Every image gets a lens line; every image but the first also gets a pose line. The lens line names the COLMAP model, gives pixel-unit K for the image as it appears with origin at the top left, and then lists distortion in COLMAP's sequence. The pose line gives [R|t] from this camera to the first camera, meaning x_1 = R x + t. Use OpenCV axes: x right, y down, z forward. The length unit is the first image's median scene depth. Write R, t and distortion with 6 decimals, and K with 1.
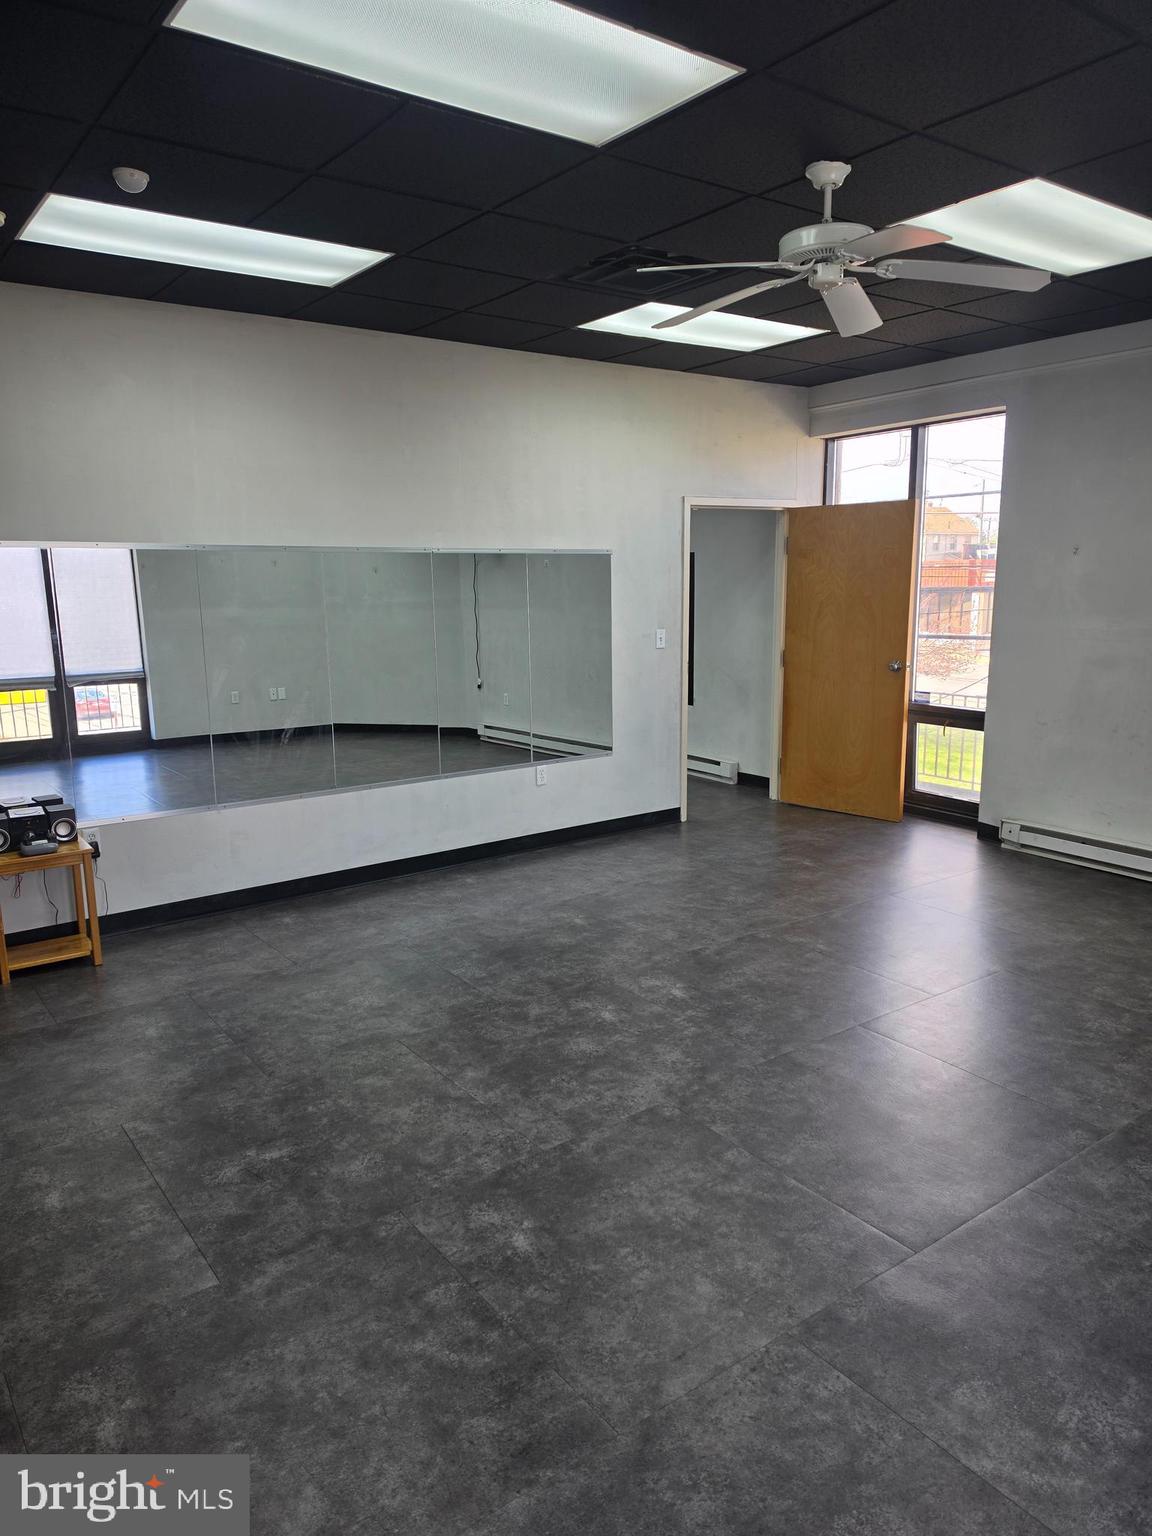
lens RADIAL K [[1035.3, 0, 576.0], [0, 1035.3, 768.0], [0, 0, 1]] dist [0.035621, -0.003980]
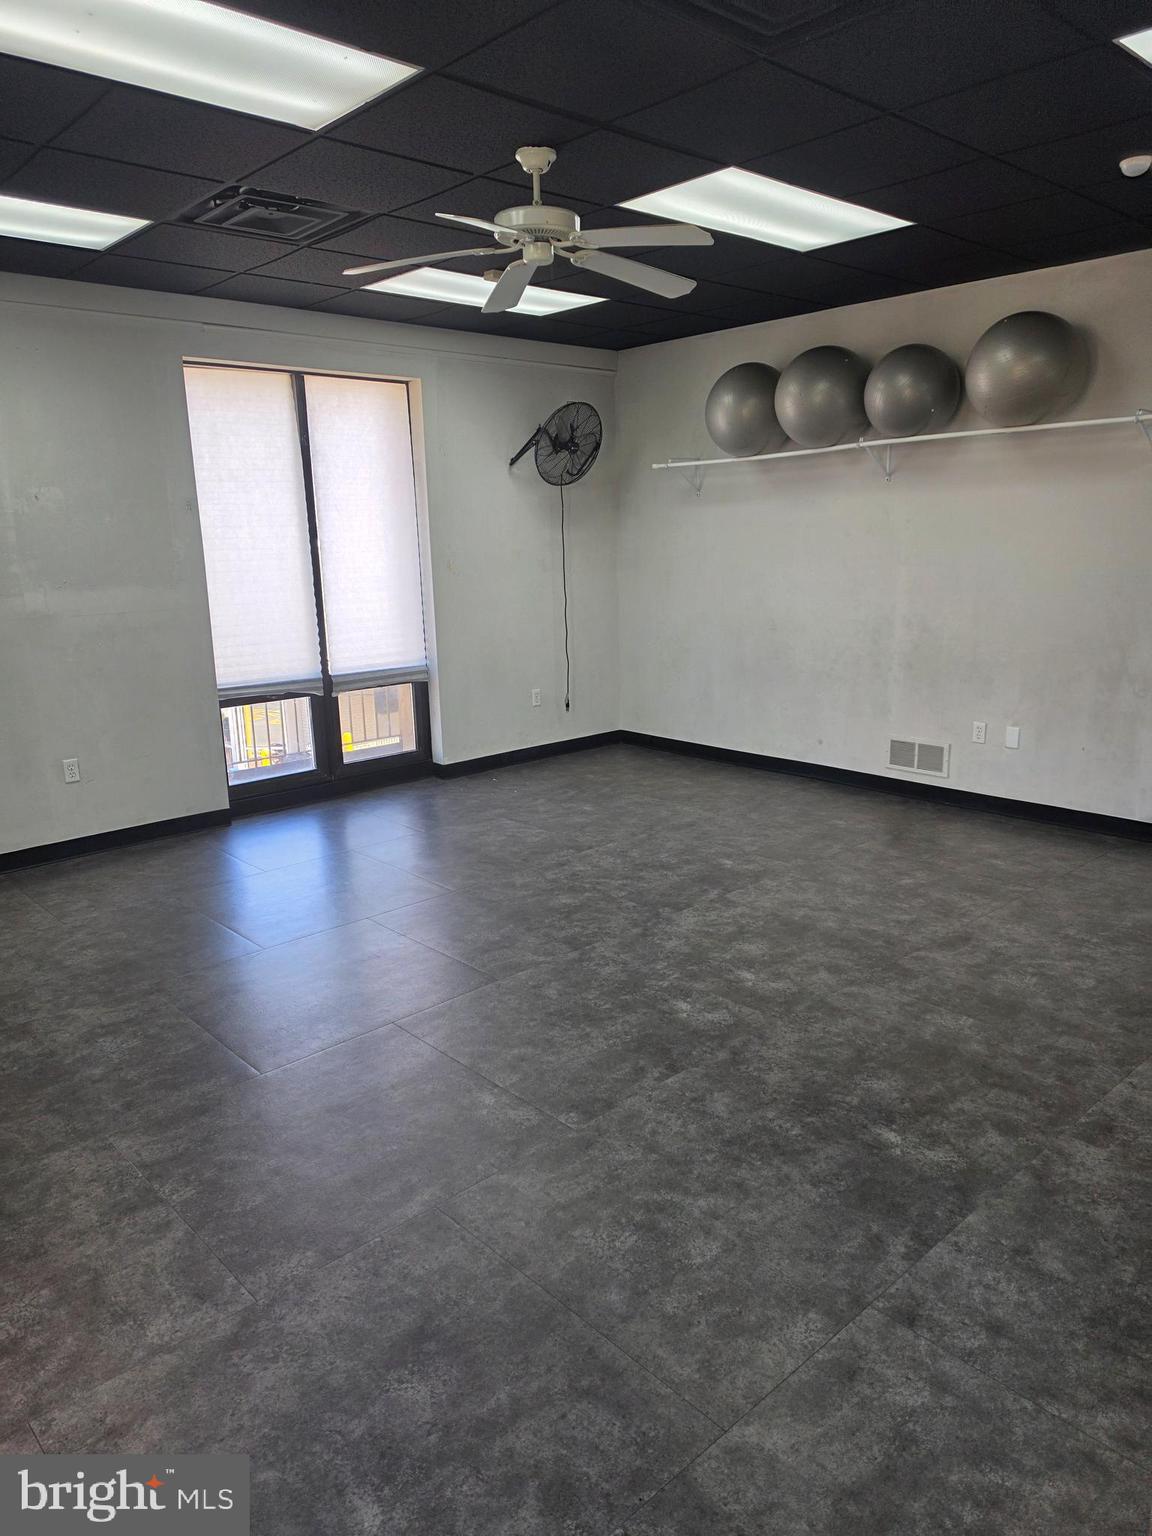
lens RADIAL K [[1035.3, 0, 576.0], [0, 1035.3, 768.0], [0, 0, 1]] dist [0.035621, -0.003980]
pose [[-0.993921, 0.061445, -0.091354, 0.295558], [0.019695, 0.915618, 0.401567, -0.371571], [0.108320, 0.397326, -0.911262, 1.977910]]
